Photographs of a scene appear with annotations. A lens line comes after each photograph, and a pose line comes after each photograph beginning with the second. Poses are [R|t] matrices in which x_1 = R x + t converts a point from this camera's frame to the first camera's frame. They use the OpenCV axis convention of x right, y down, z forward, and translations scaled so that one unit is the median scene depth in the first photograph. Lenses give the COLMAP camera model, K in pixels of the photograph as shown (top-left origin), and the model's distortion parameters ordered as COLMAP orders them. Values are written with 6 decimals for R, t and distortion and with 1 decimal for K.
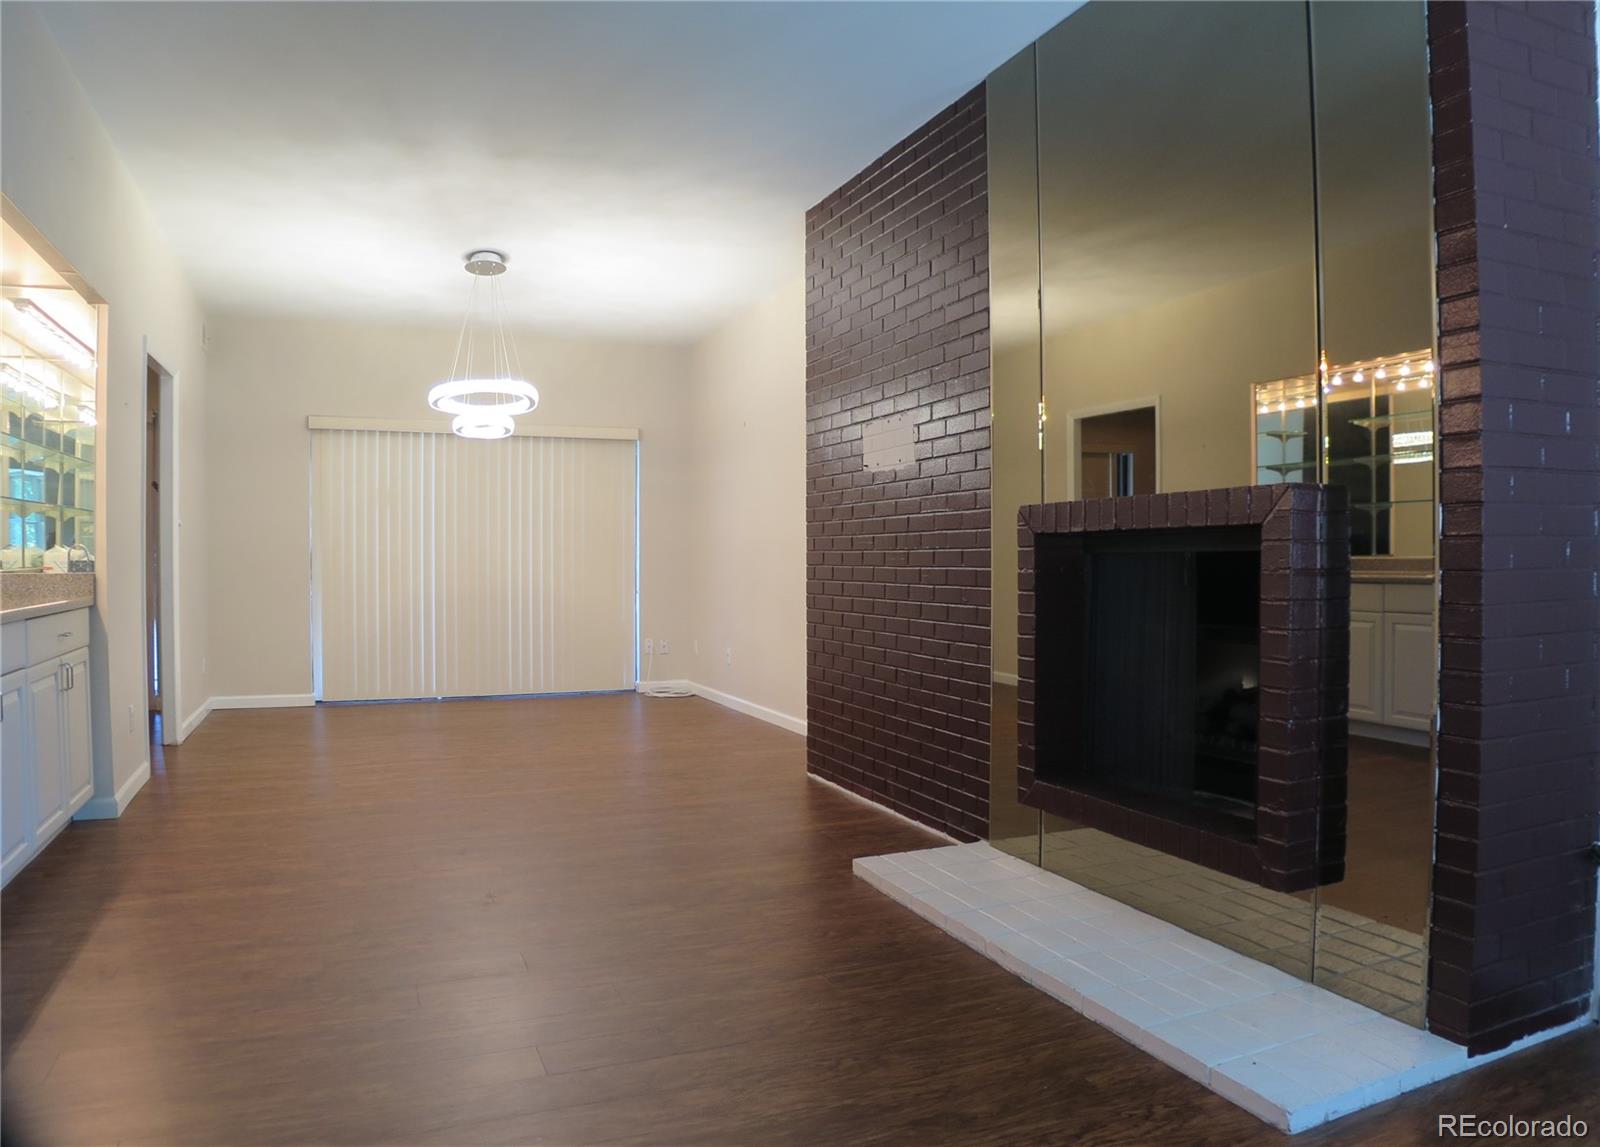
lens RADIAL K [[1108.4, 0, 800.0], [0, 1108.4, 573.5], [0, 0, 1]] dist [-0.164721, 0.052855]
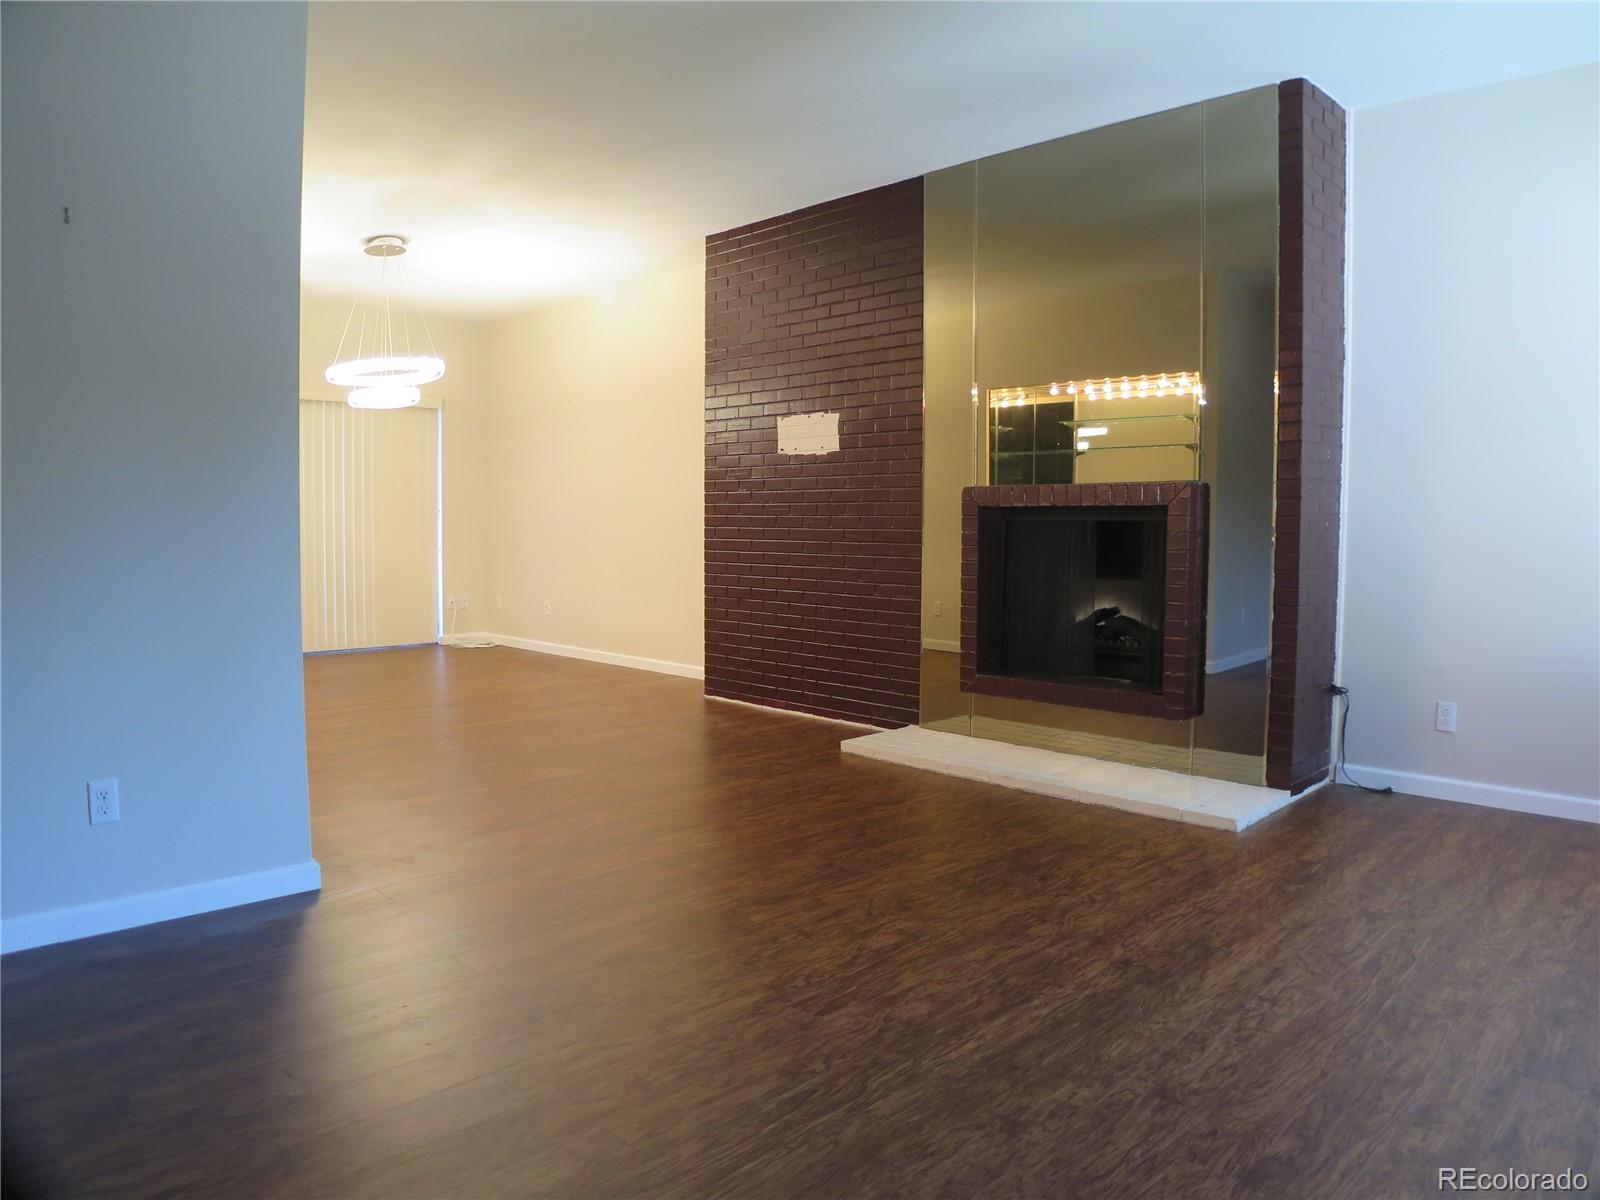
lens RADIAL K [[1113.7, 0, 799.4], [0, 1113.7, 575.2], [0, 0, 1]] dist [-0.159948, -0.000284]
pose [[0.922748, -0.011124, 0.385243, -0.507874], [-0.002715, 0.999371, 0.035359, 0.003231], [-0.385394, -0.033673, 0.922137, -0.244866]]
